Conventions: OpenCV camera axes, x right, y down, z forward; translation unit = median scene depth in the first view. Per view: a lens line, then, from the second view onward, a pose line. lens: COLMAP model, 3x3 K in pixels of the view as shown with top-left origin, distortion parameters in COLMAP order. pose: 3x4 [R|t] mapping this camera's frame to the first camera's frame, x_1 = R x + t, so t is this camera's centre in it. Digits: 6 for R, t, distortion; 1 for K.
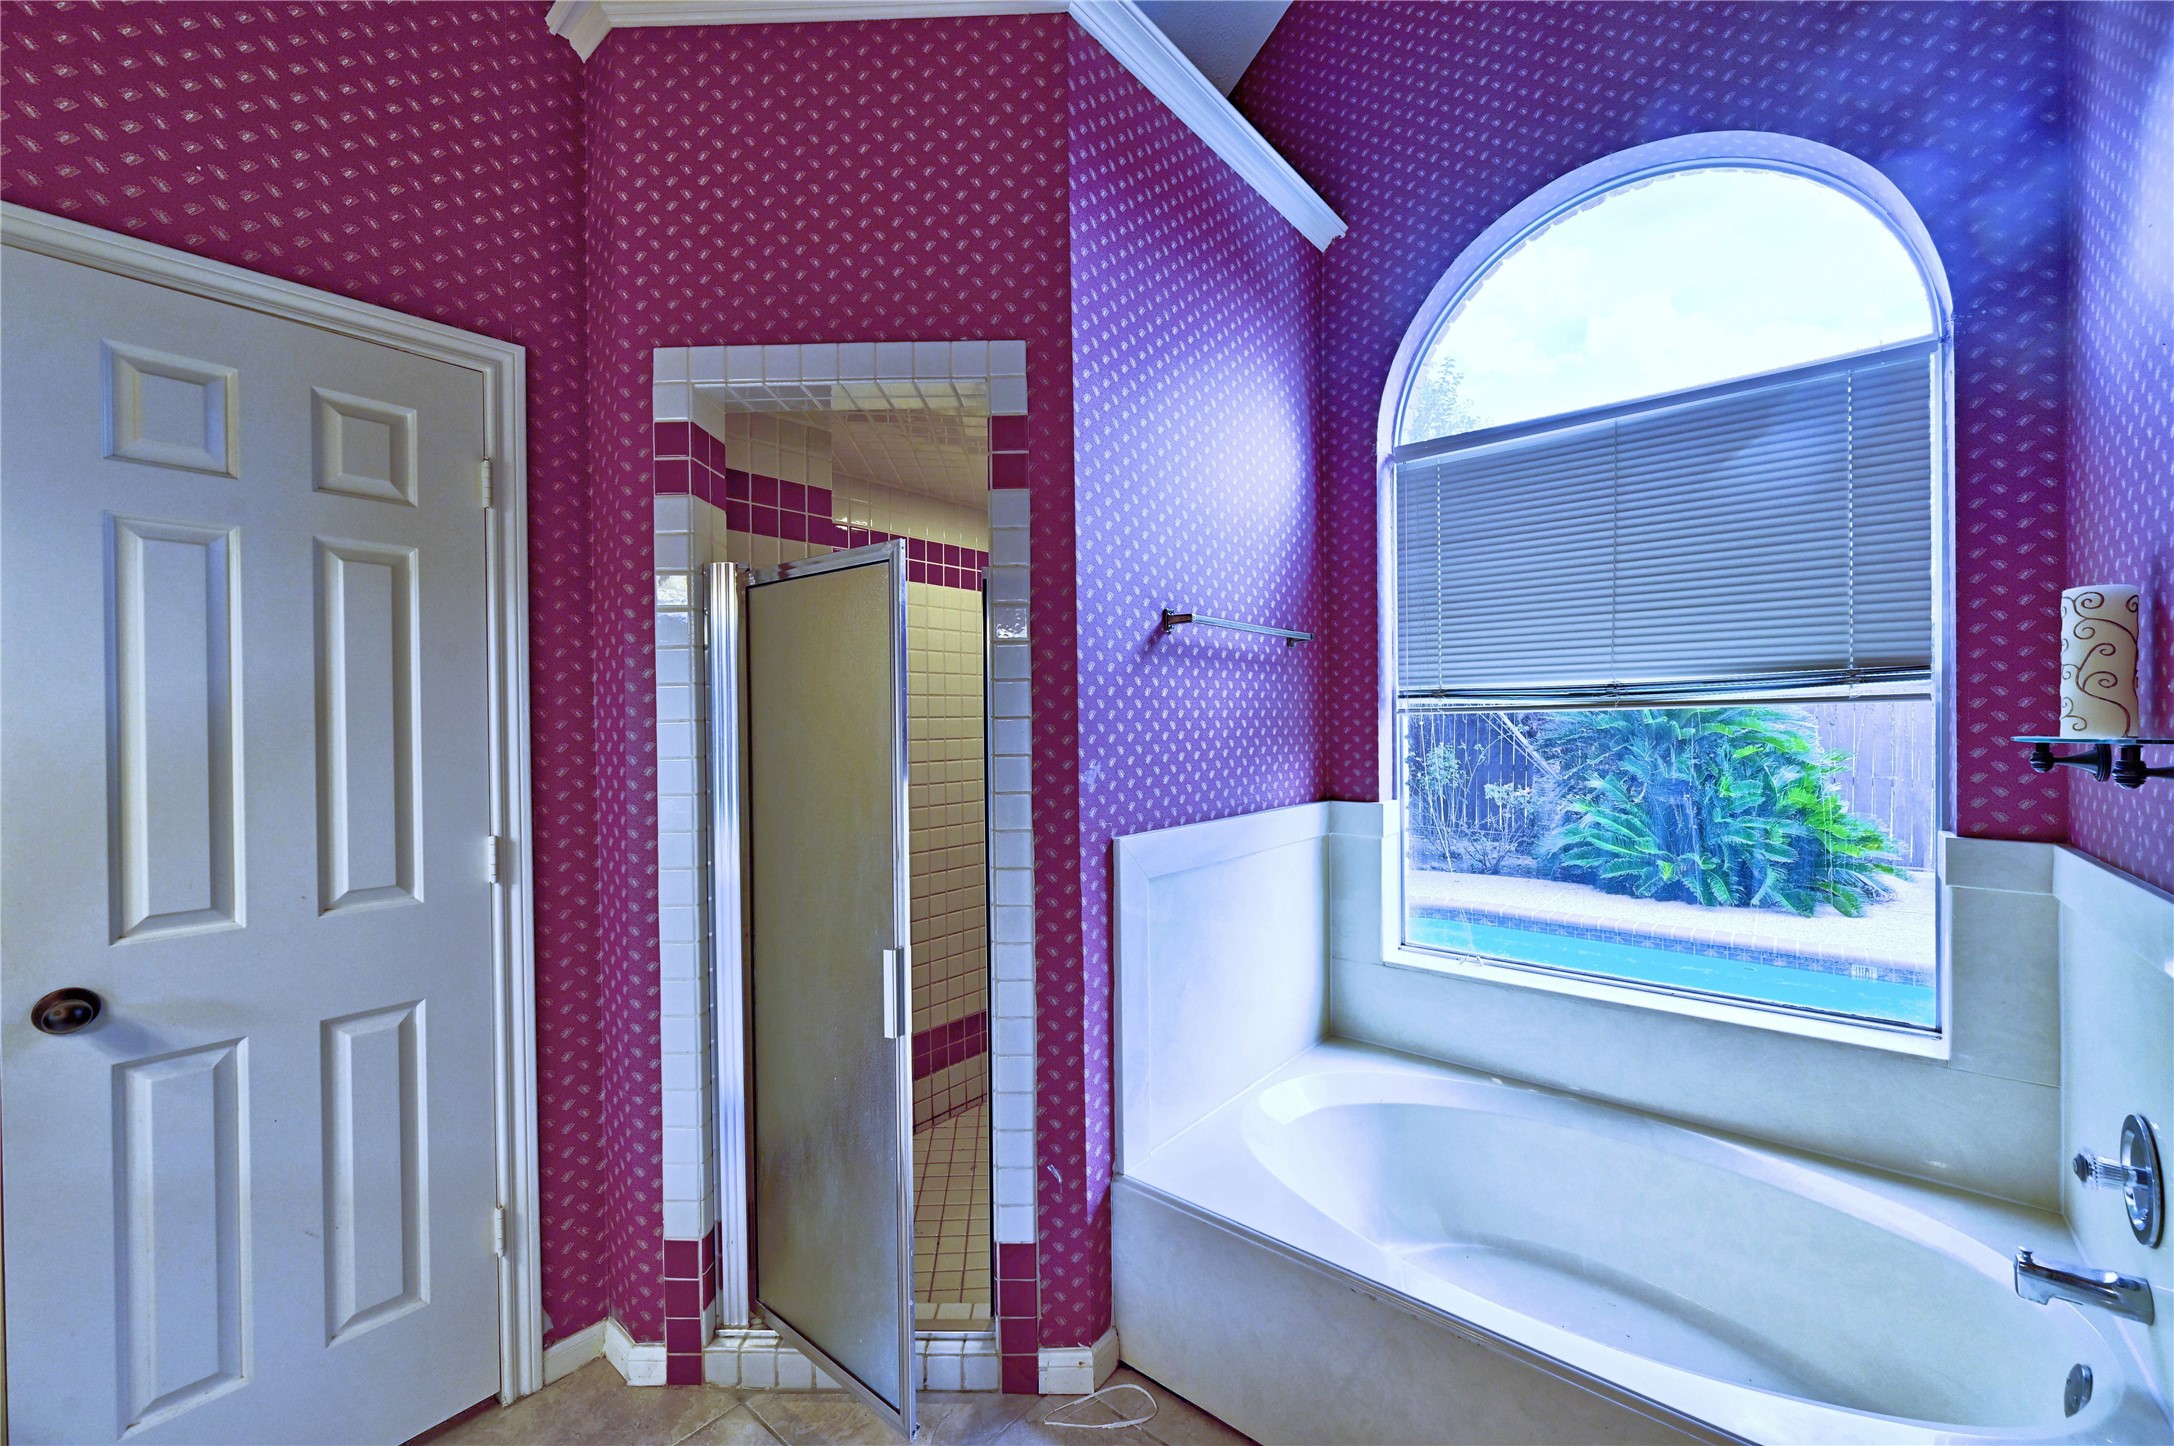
lens RADIAL K [[847.3, 0, 1087.0], [0, 847.3, 723.0], [0, 0, 1]] dist [-0.000285, 0.000123]
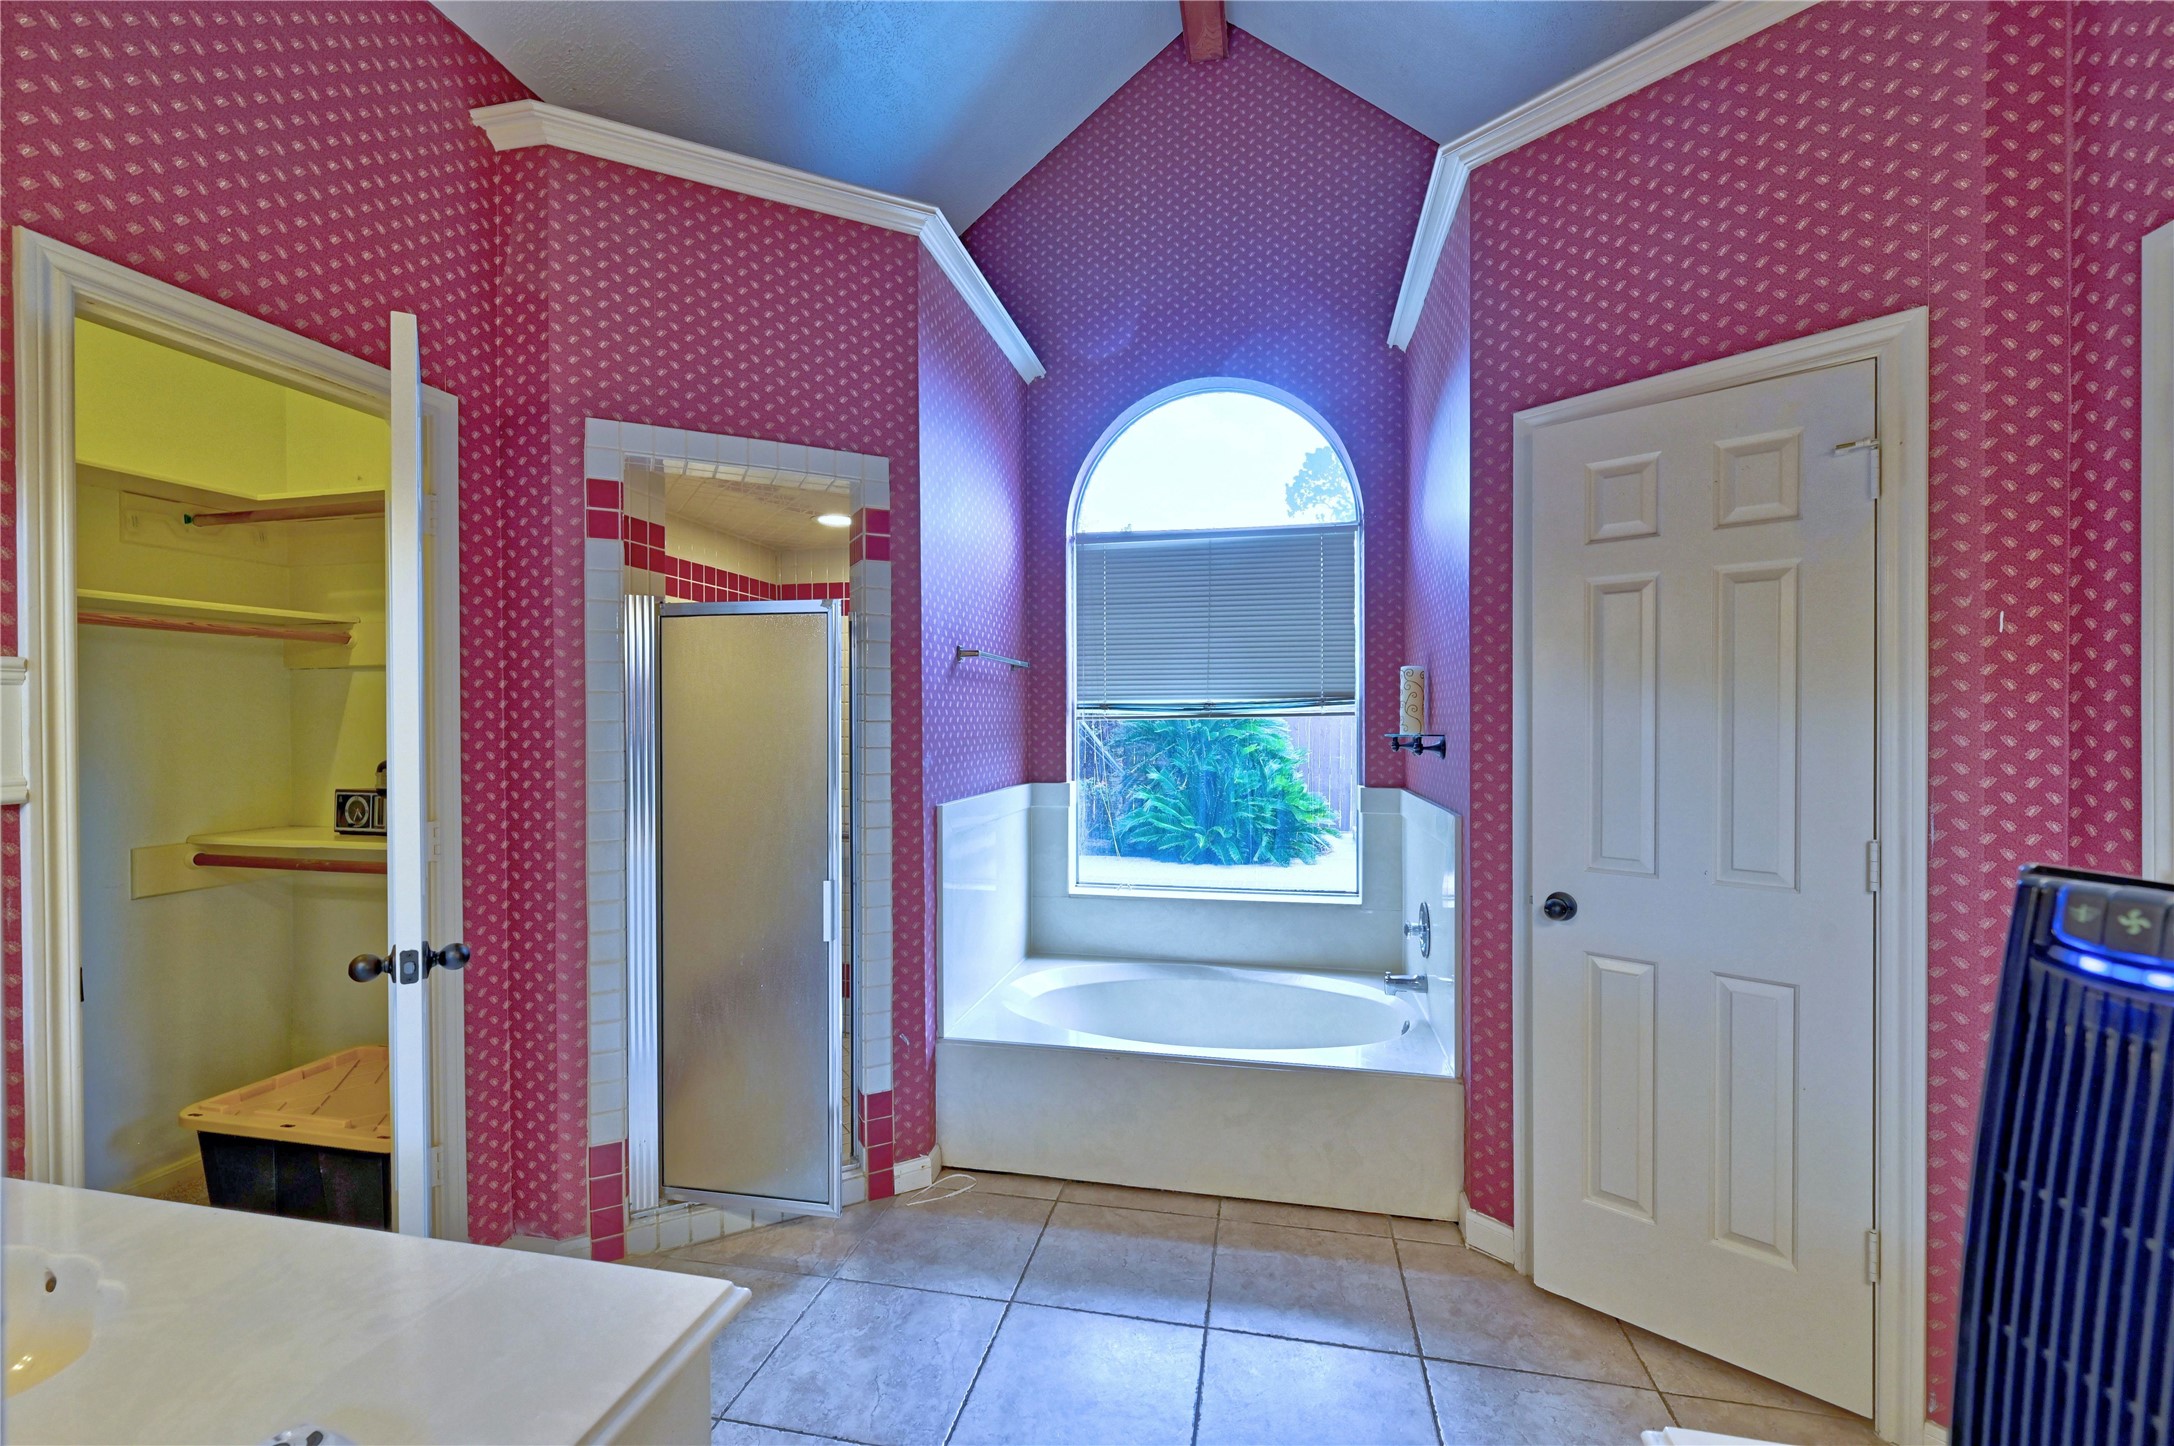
lens RADIAL K [[905.0, 0, 1074.6], [0, 905.0, 718.4], [0, 0, 1]] dist [-0.000125, 0.011245]
pose [[0.882553, 0.008723, 0.470132, -0.494312], [-0.004359, 0.999937, -0.010370, 0.002848], [-0.470193, 0.007103, 0.882535, -0.477585]]
